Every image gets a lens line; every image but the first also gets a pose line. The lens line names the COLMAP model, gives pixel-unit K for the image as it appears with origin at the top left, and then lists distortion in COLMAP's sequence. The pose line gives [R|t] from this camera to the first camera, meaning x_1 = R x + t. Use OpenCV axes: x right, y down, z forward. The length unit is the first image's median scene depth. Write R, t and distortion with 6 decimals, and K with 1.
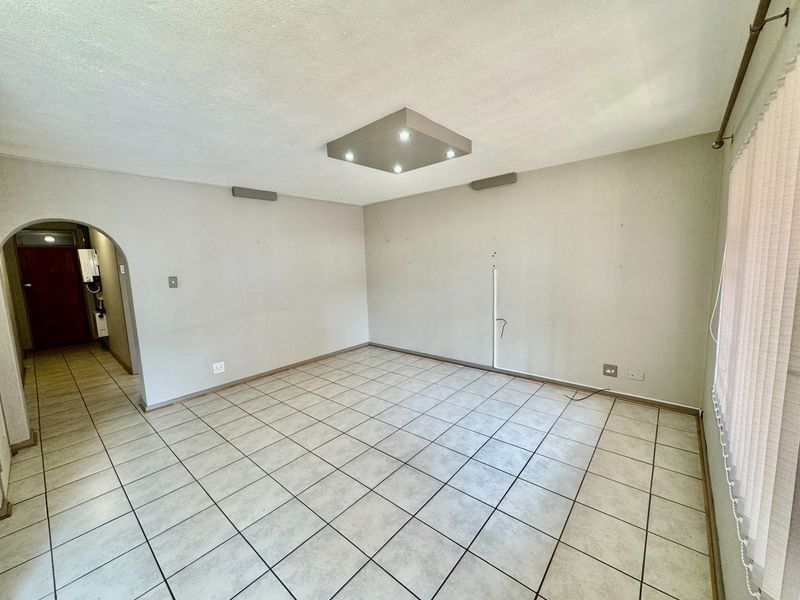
lens RADIAL K [[320.2, 0, 394.2], [0, 320.2, 298.2], [0, 0, 1]] dist [0.000099, 0.000106]
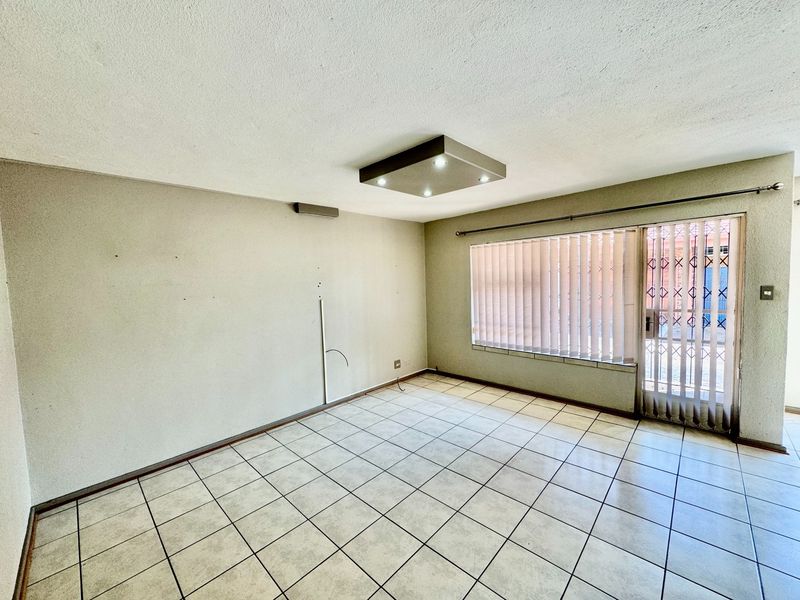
lens RADIAL K [[320.2, 0, 405.1], [0, 320.2, 295.6], [0, 0, 1]] dist [0.000099, 0.000106]
pose [[0.035917, -0.017715, 0.999198, -0.773856], [0.146160, 0.989185, 0.012284, -0.095444], [-0.988609, 0.145601, 0.038117, 0.866775]]
